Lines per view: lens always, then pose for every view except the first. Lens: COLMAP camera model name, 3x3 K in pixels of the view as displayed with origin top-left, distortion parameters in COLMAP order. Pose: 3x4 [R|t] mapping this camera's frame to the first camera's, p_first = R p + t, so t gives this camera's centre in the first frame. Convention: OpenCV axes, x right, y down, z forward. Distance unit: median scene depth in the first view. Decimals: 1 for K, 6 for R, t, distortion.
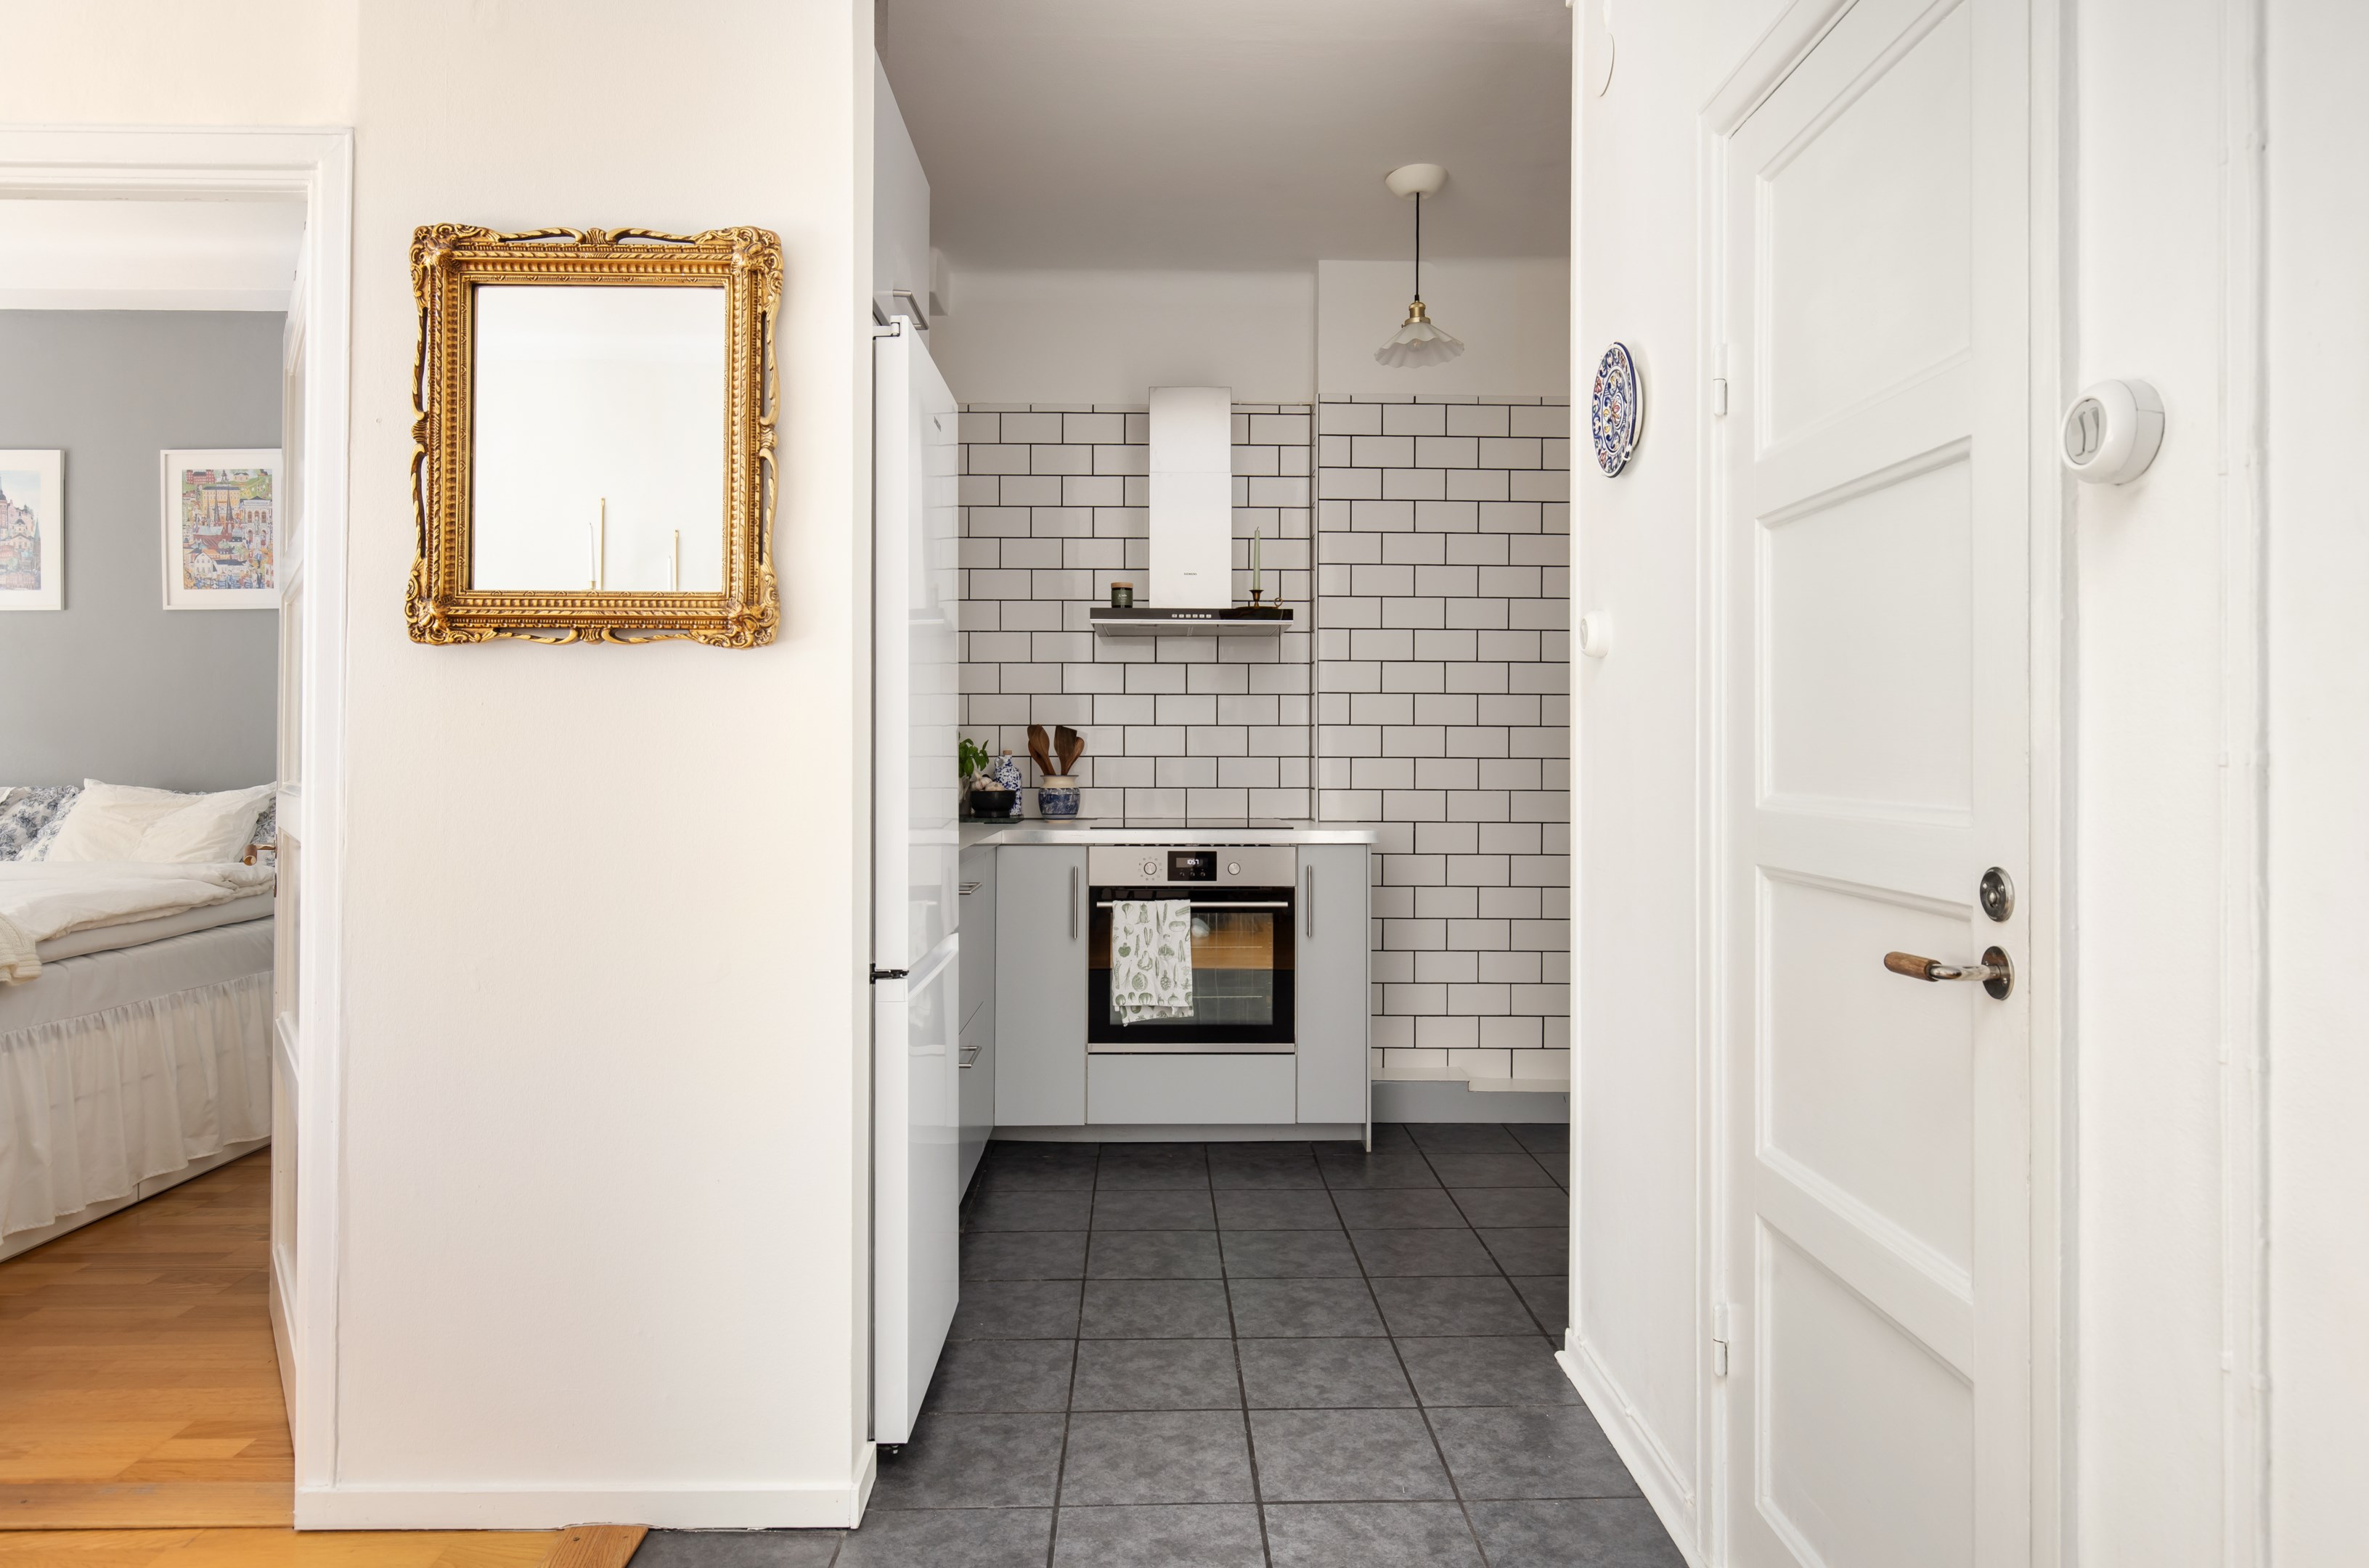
lens RADIAL K [[1407.4, 0, 1185.3], [0, 1407.4, 737.7], [0, 0, 1]] dist [-0.000844, 0.001426]
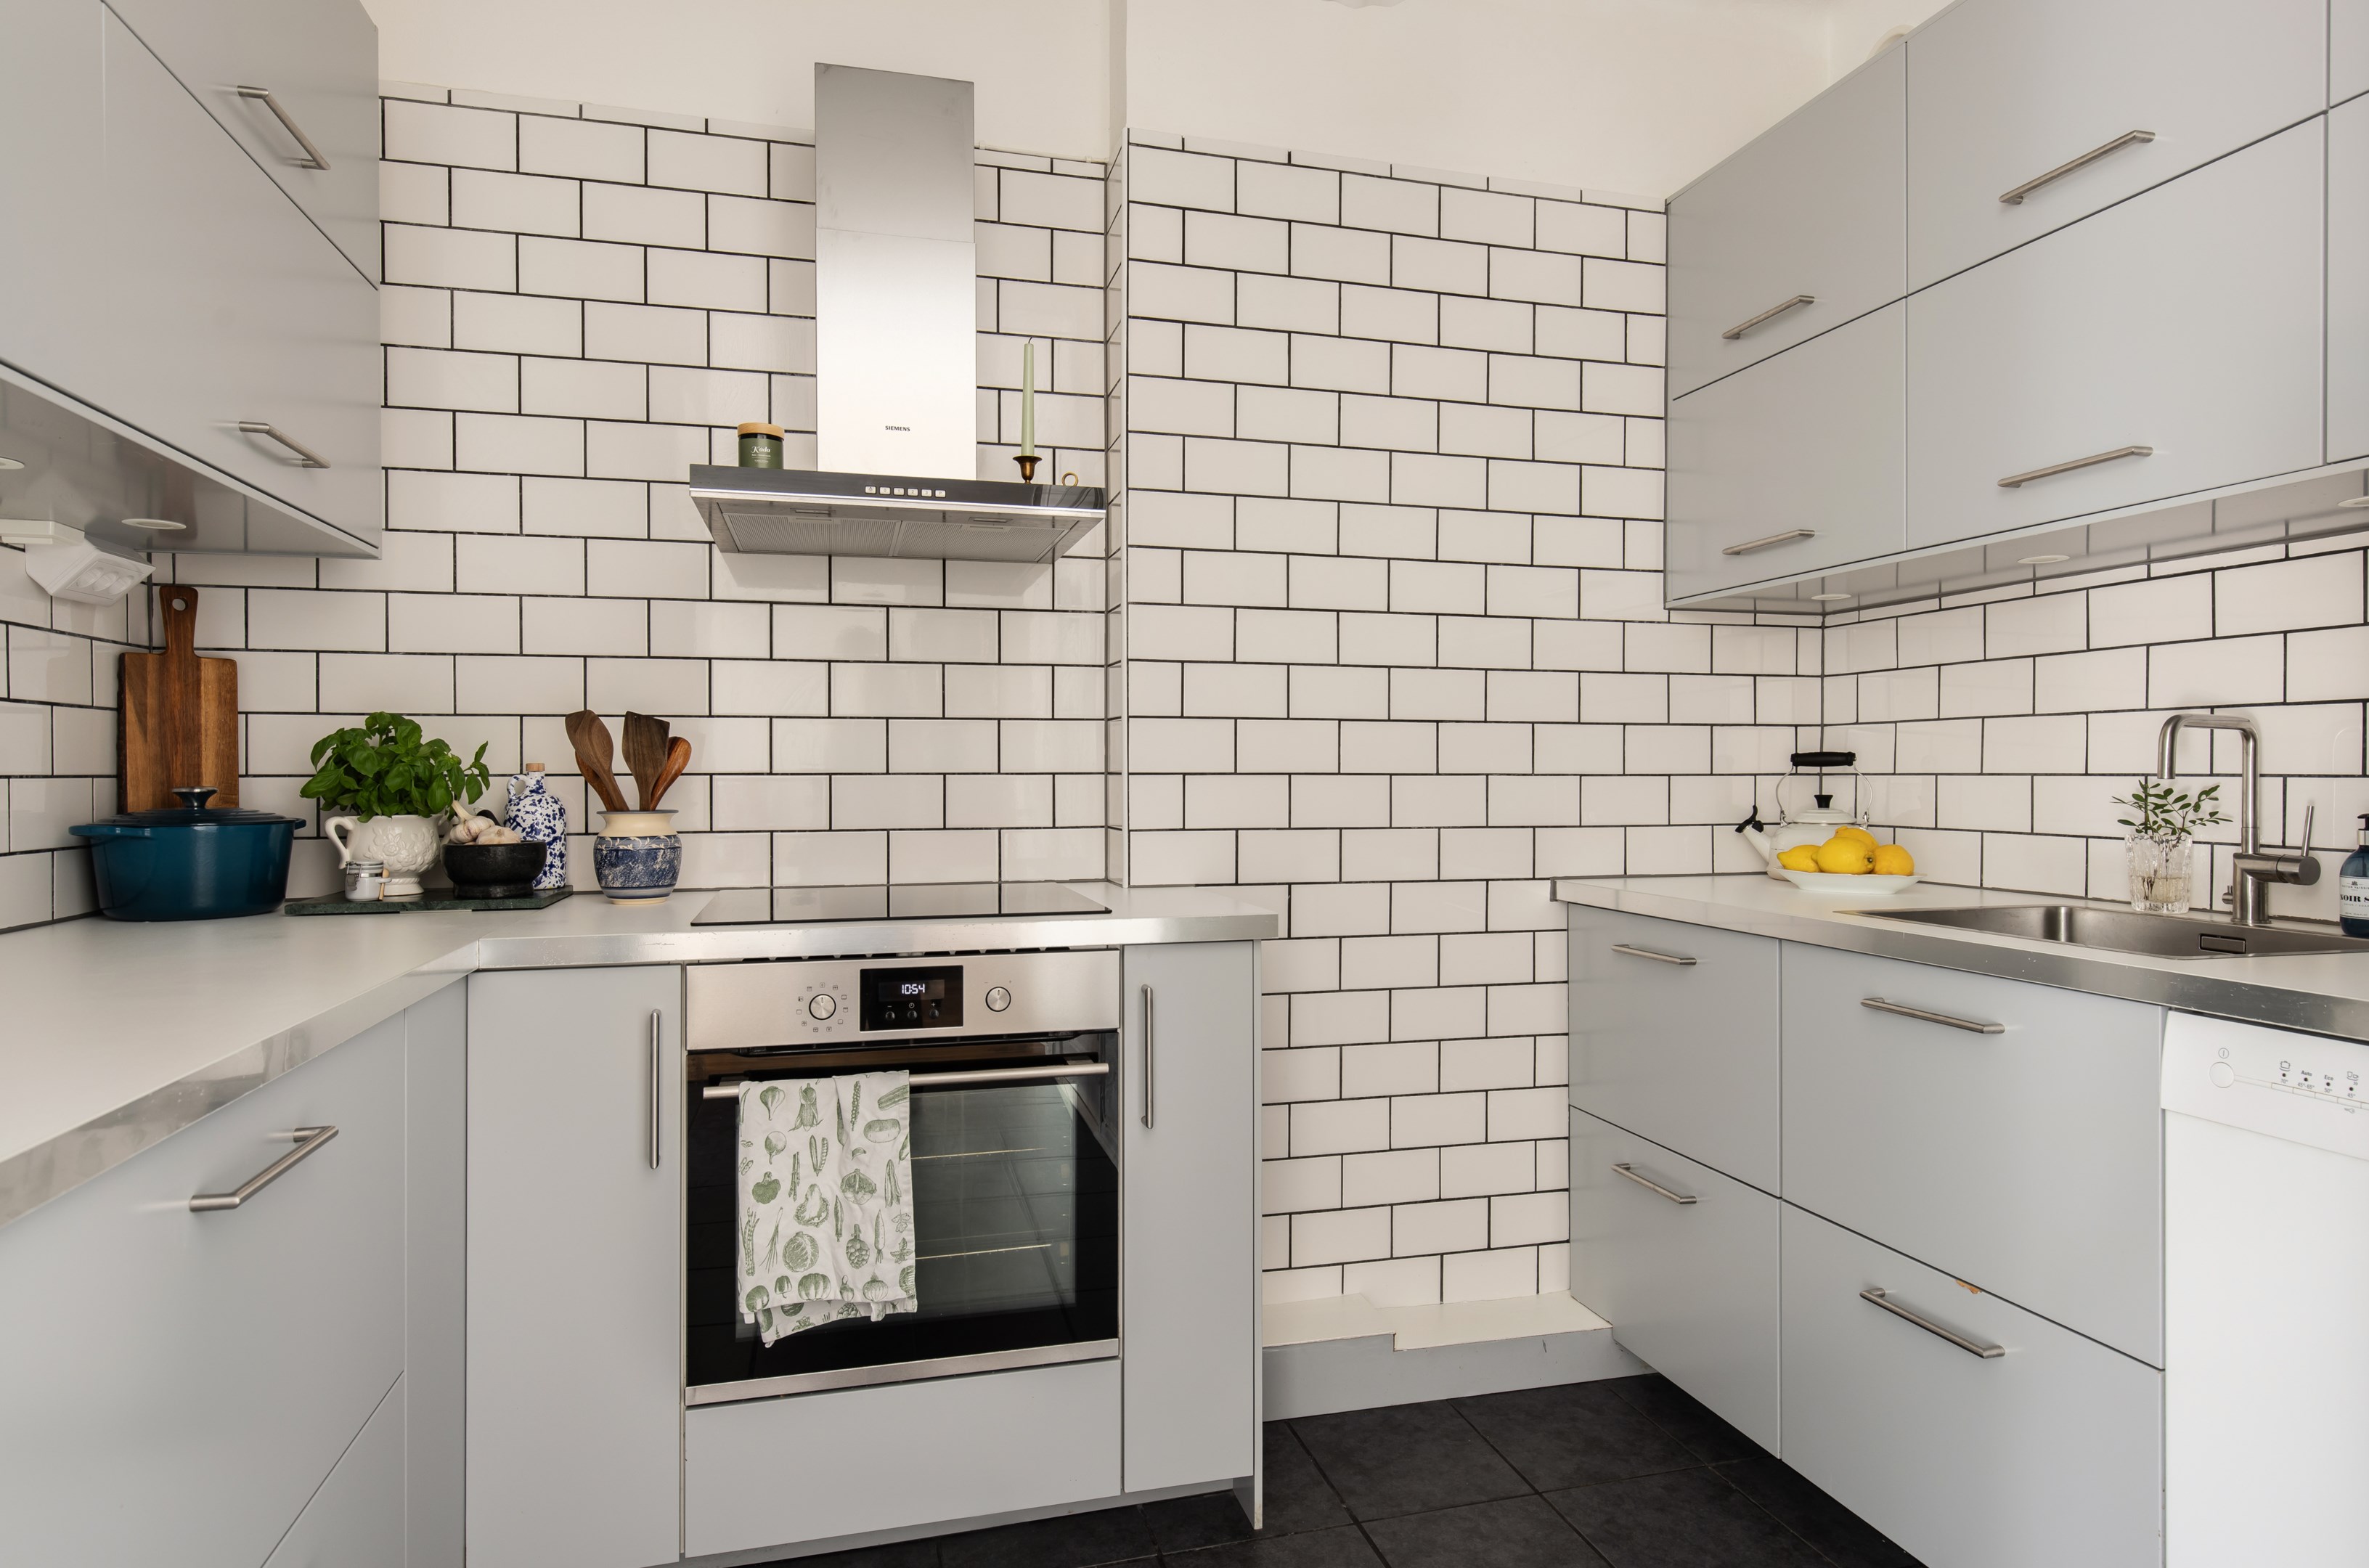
lens RADIAL K [[1320.3, 0, 1185.3], [0, 1320.3, 775.9], [0, 0, 1]] dist [0.005204, -0.000738]
pose [[0.969989, -0.004560, 0.243108, -0.013214], [0.001037, 0.999893, 0.014619, 0.007236], [-0.243149, -0.013928, 0.969889, 0.501466]]
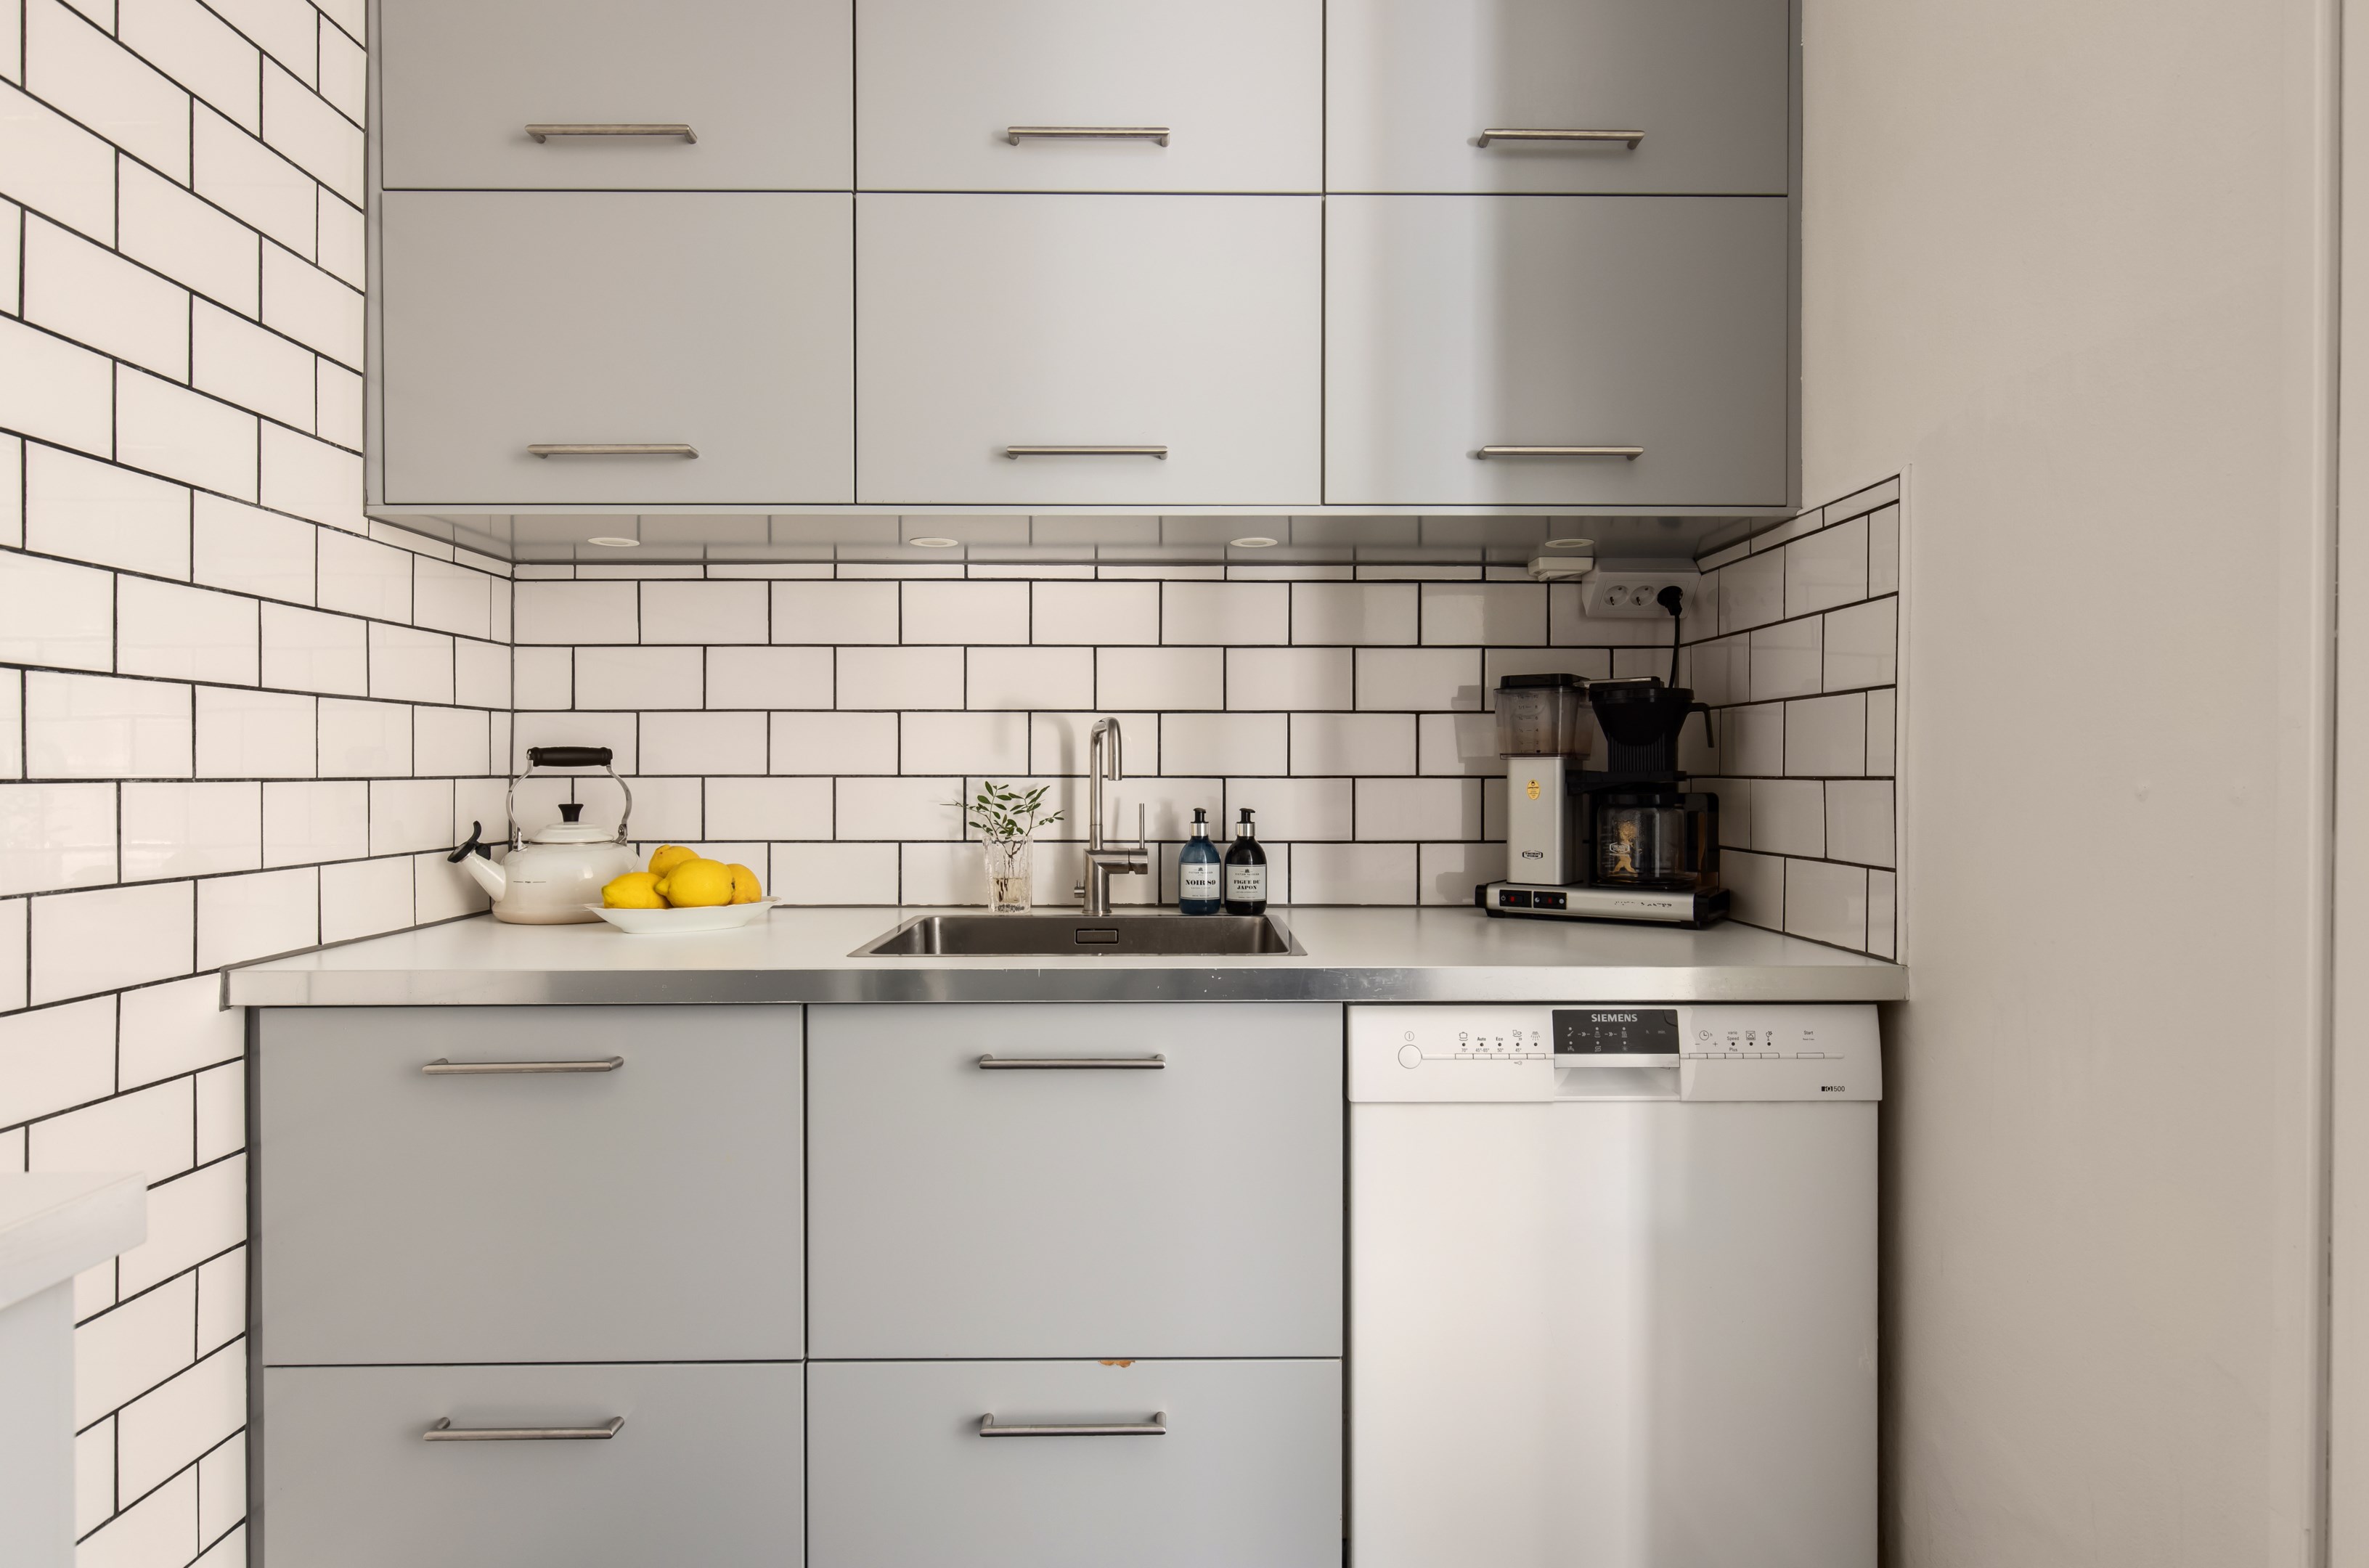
lens RADIAL K [[1320.3, 0, 1185.3], [0, 1320.3, 775.9], [0, 0, 1]] dist [0.005204, -0.000738]
pose [[0.004489, -0.008352, 0.999955, -0.034081], [-0.010588, 0.999909, 0.008400, 0.009274], [-0.999934, -0.010625, 0.004400, 0.795827]]
